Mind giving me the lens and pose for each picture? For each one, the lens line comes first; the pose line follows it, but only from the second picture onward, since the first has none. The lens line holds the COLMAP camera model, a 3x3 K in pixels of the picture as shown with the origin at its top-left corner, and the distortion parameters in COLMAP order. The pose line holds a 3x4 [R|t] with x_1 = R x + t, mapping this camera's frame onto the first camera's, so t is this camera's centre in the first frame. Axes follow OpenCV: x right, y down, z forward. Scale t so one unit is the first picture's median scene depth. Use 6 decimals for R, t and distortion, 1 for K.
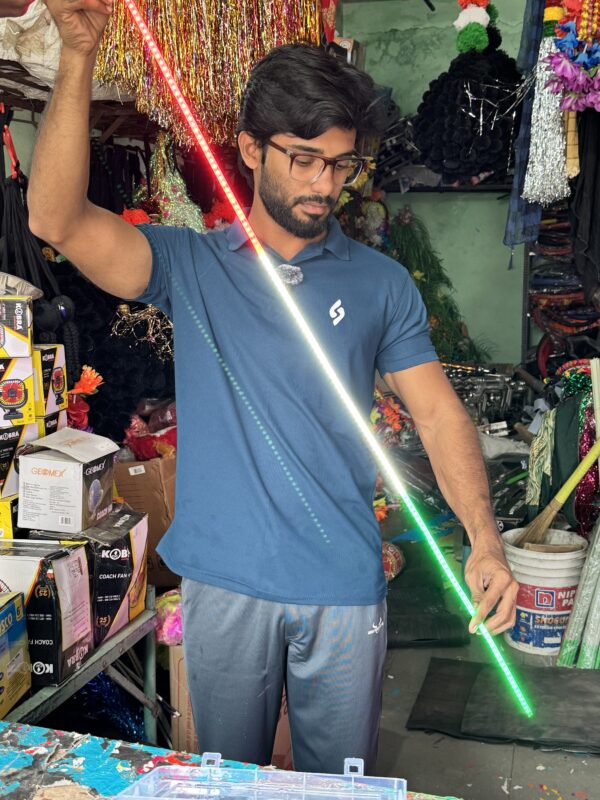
lens RADIAL K [[953.4, 0, 298.4], [0, 953.4, 404.5], [0, 0, 1]] dist [0.211464, -0.431109]
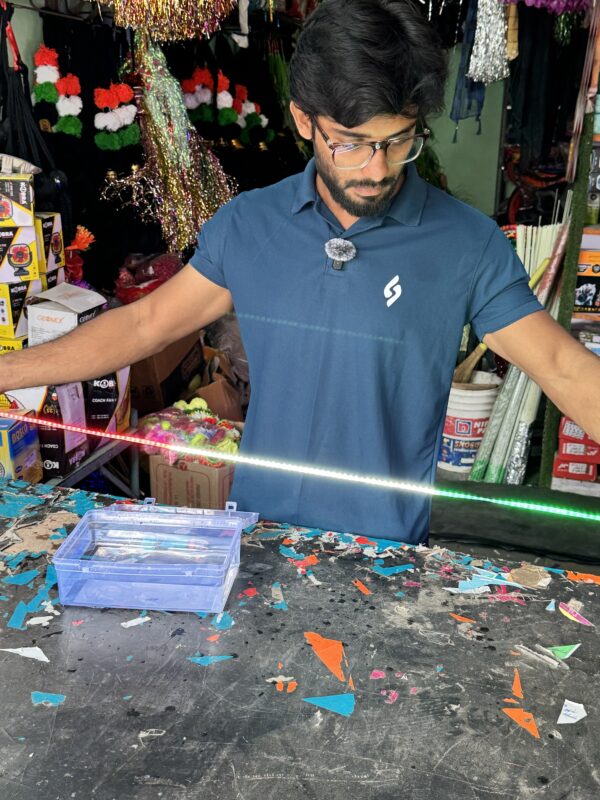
lens RADIAL K [[953.4, 0, 298.4], [0, 953.4, 404.5], [0, 0, 1]] dist [0.211464, -0.431109]
pose [[0.999719, 0.023550, -0.002638, 0.069524], [-0.022756, 0.985111, 0.170405, -0.040403], [0.006611, -0.170297, 0.985371, -0.256572]]
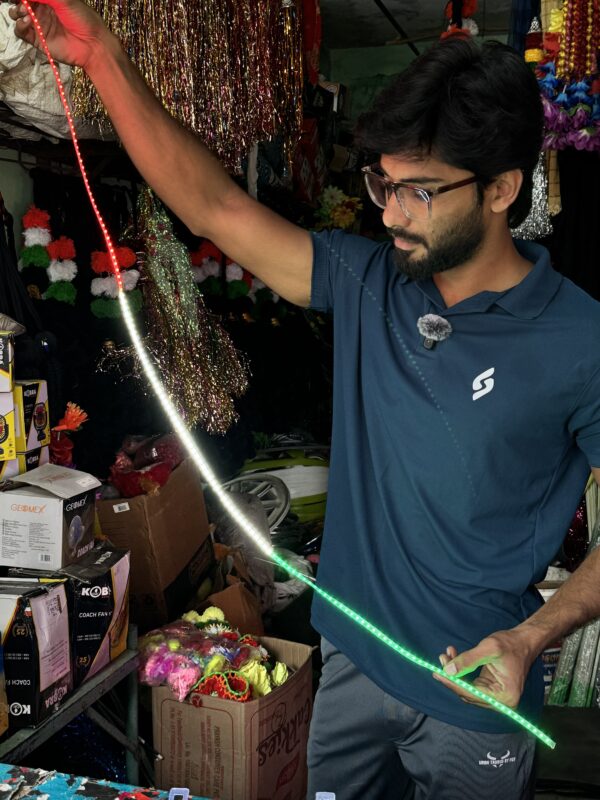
lens RADIAL K [[953.4, 0, 298.4], [0, 953.4, 404.5], [0, 0, 1]] dist [0.211464, -0.431109]
pose [[0.999963, -0.004639, 0.007216, 0.009781], [0.004943, 0.999080, -0.042604, 0.006775], [-0.007011, 0.042638, 0.999066, 0.003949]]
